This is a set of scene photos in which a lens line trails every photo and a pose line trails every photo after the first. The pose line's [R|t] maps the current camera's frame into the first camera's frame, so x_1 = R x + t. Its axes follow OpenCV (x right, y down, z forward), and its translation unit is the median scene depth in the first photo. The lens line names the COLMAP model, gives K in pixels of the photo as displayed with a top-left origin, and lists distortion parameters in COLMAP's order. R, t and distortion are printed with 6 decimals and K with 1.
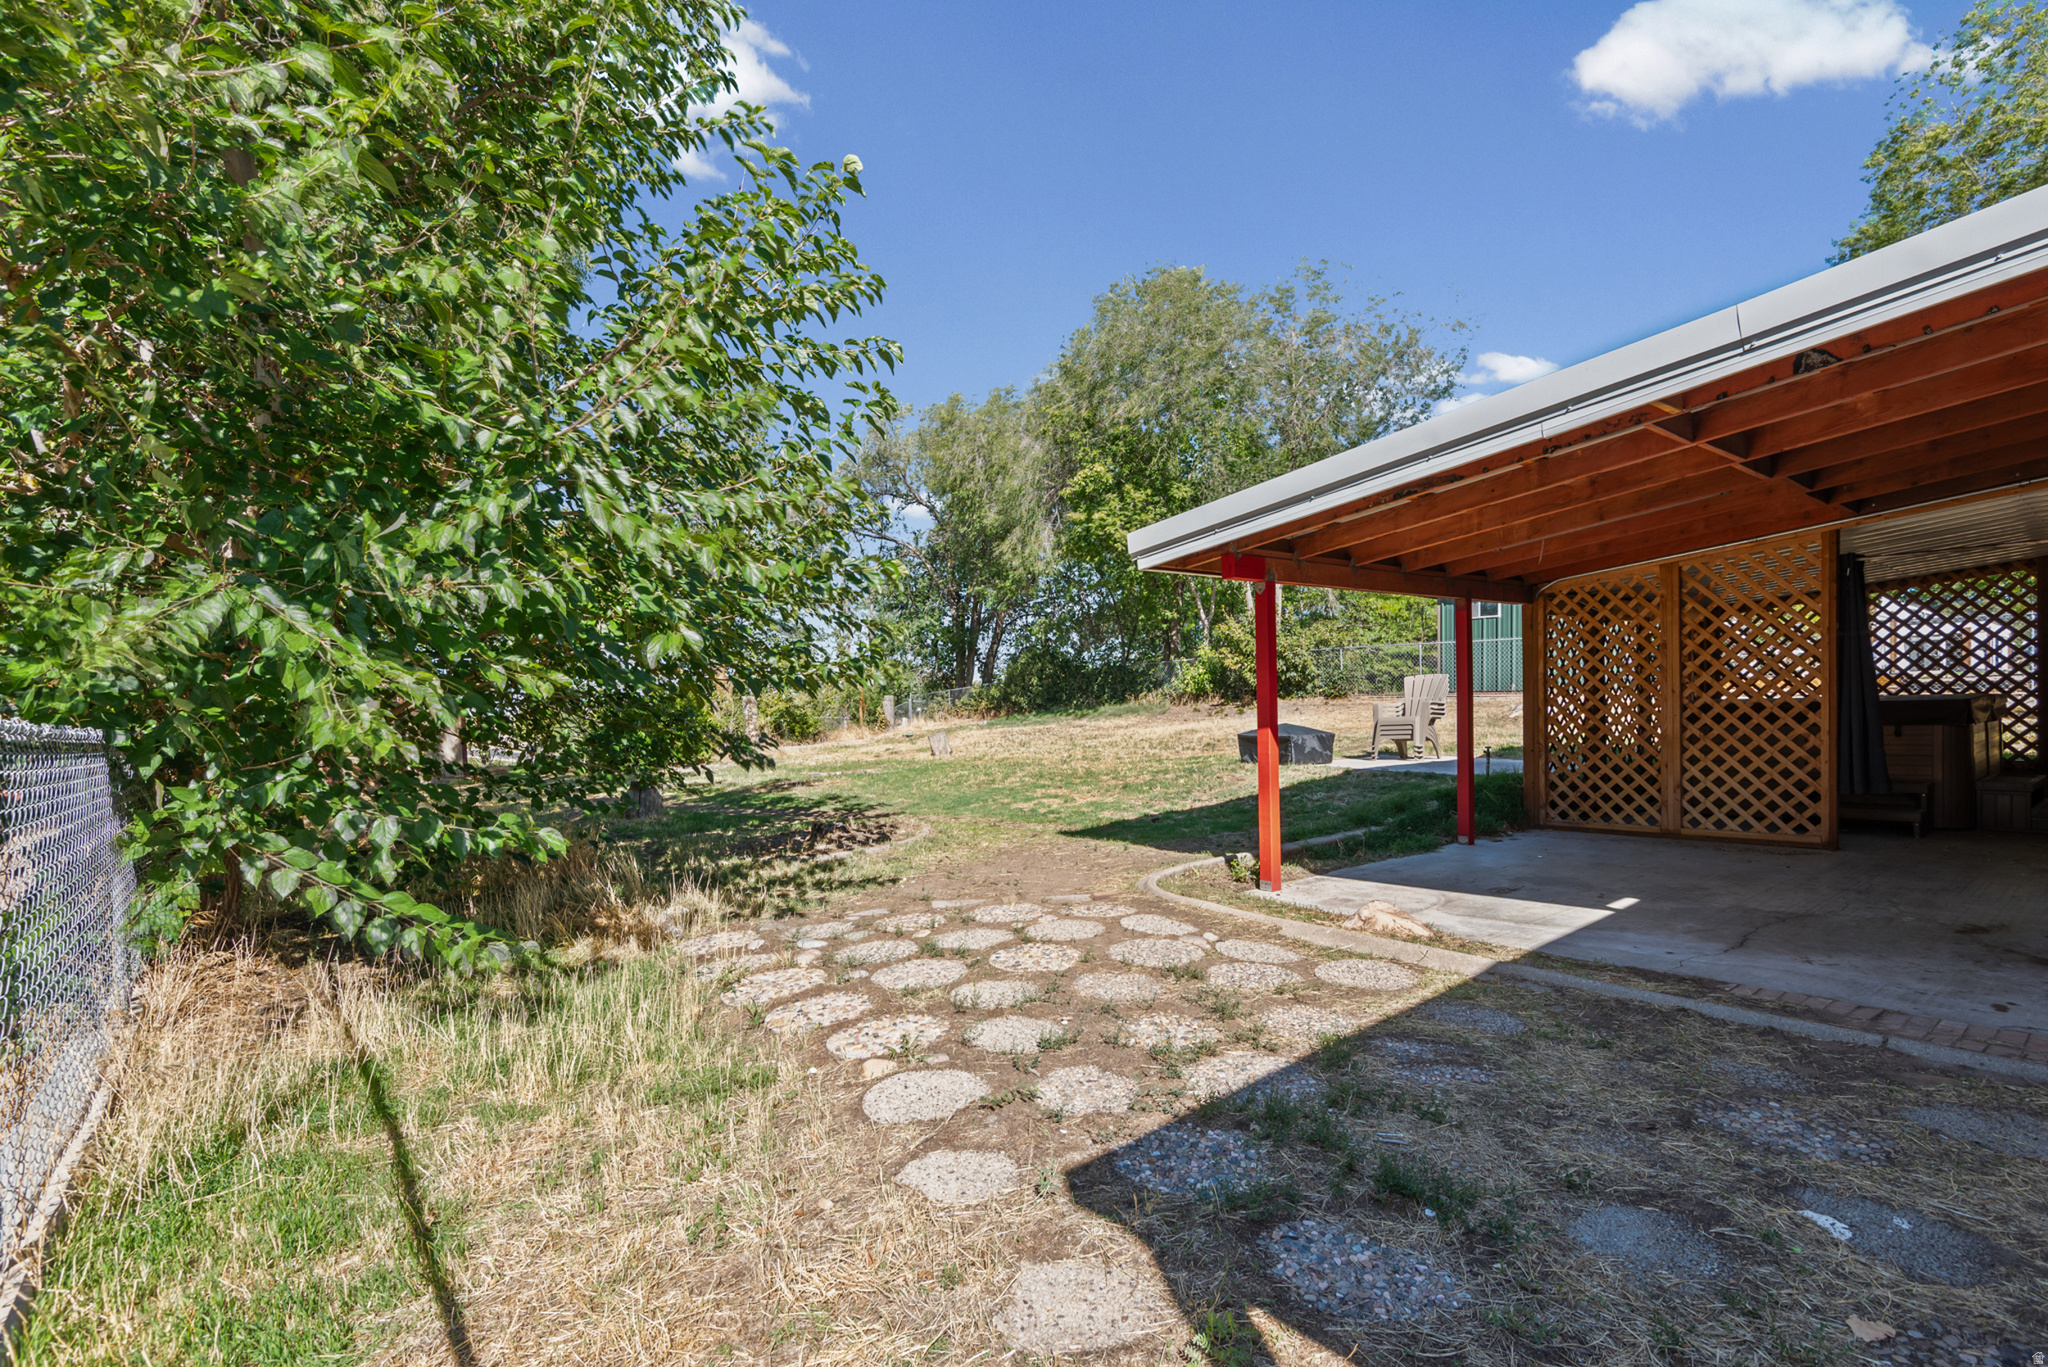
lens RADIAL K [[931.8, 0, 1029.0], [0, 931.8, 695.4], [0, 0, 1]] dist [0.026729, -0.009524]
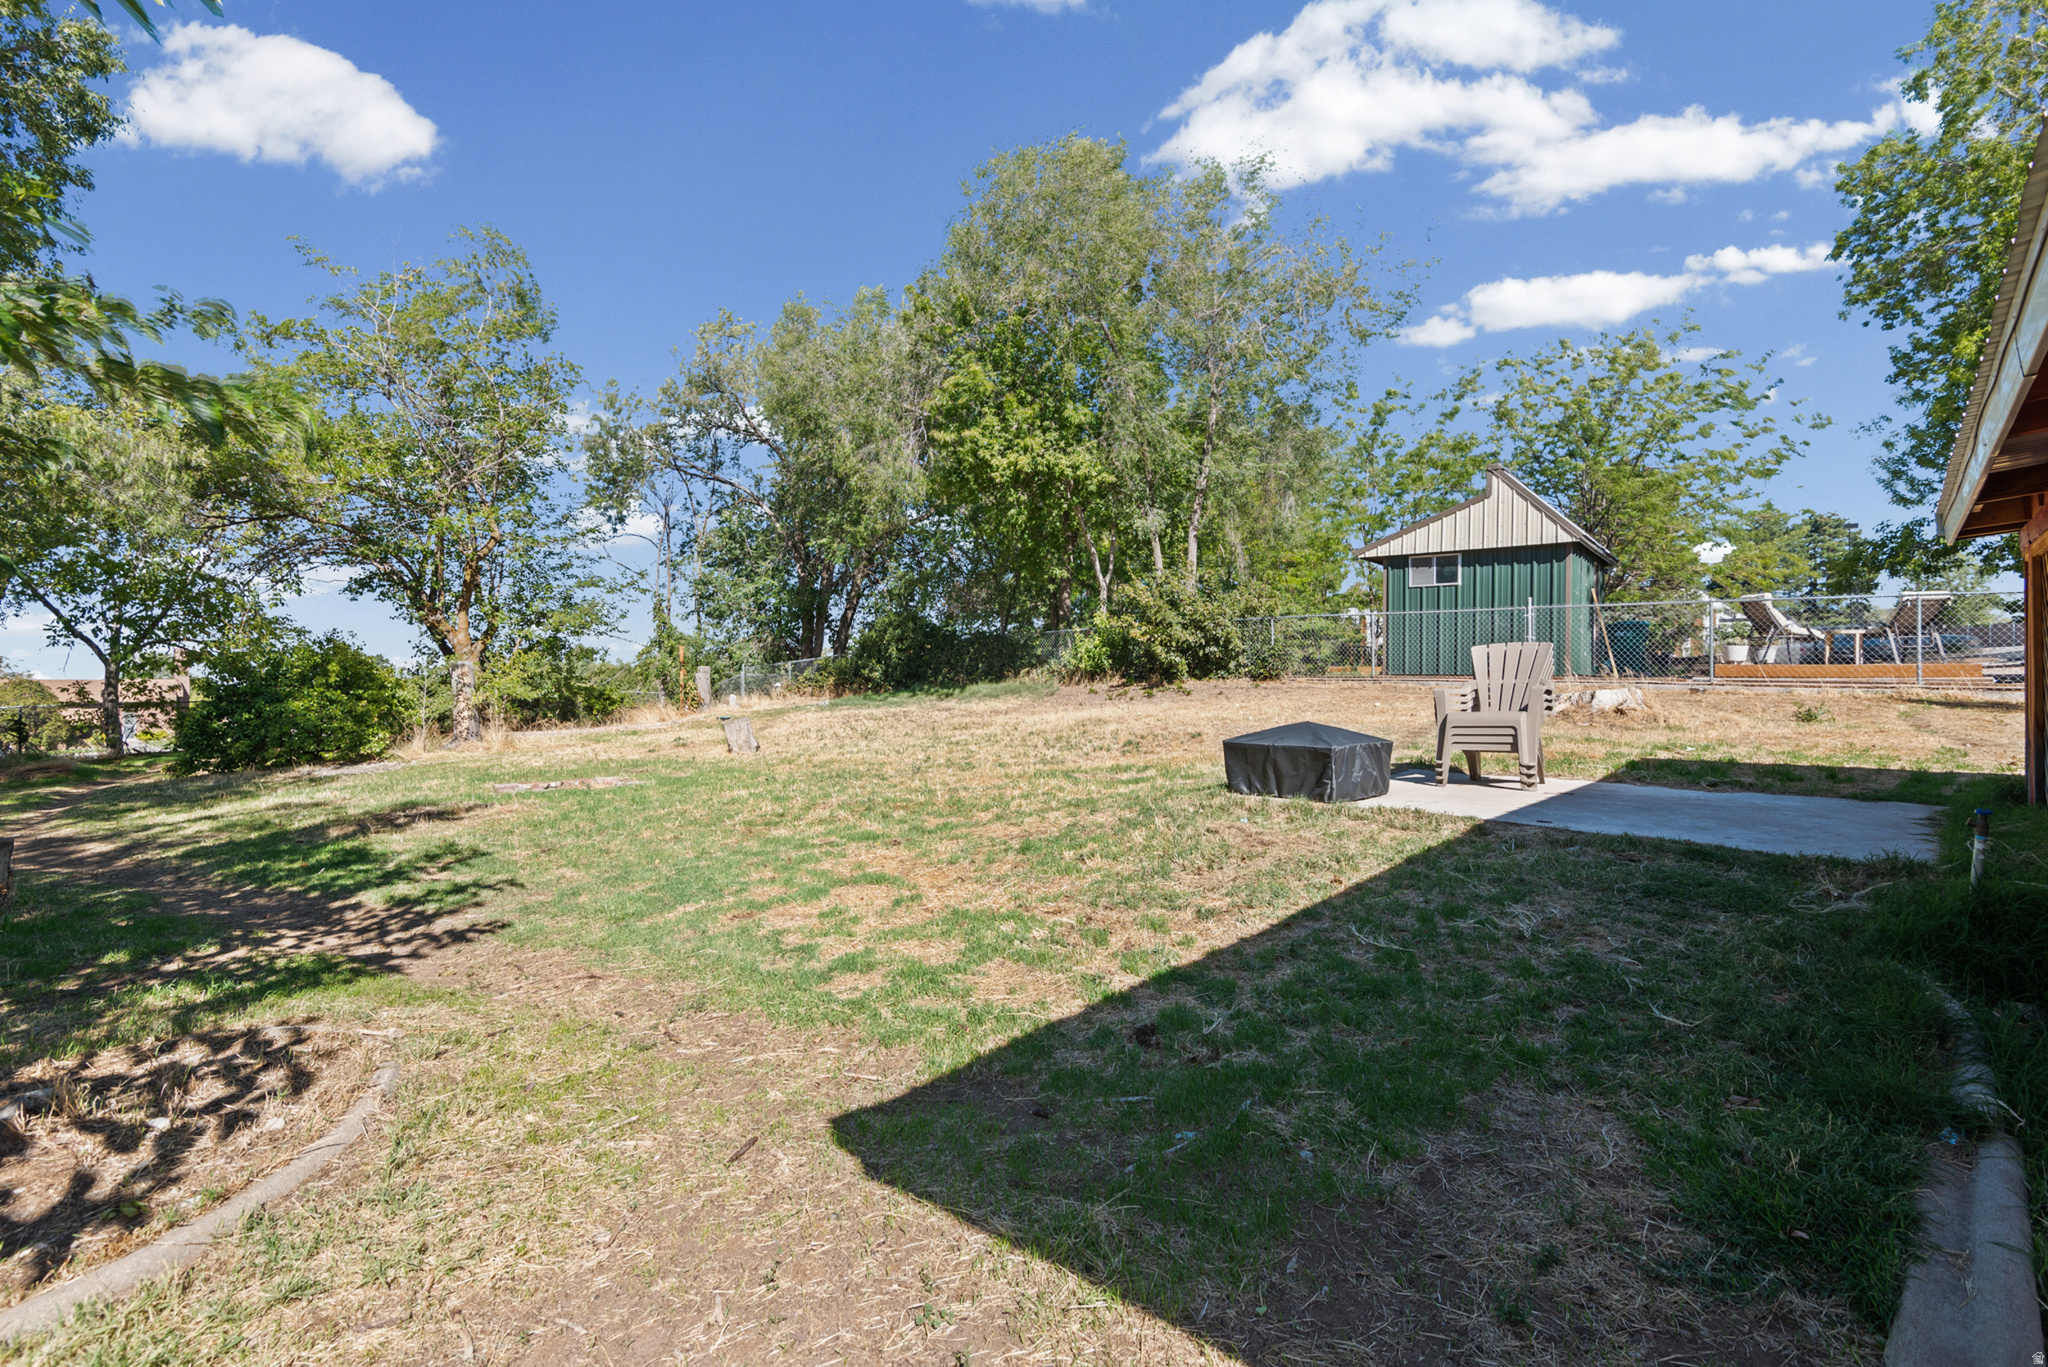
lens RADIAL K [[931.8, 0, 1016.5], [0, 931.8, 689.1], [0, 0, 1]] dist [0.026729, -0.009524]
pose [[0.991736, 0.016857, 0.127184, 0.013610], [-0.019065, 0.999688, 0.016165, 0.001641], [-0.126872, -0.018456, 0.991747, 0.208844]]
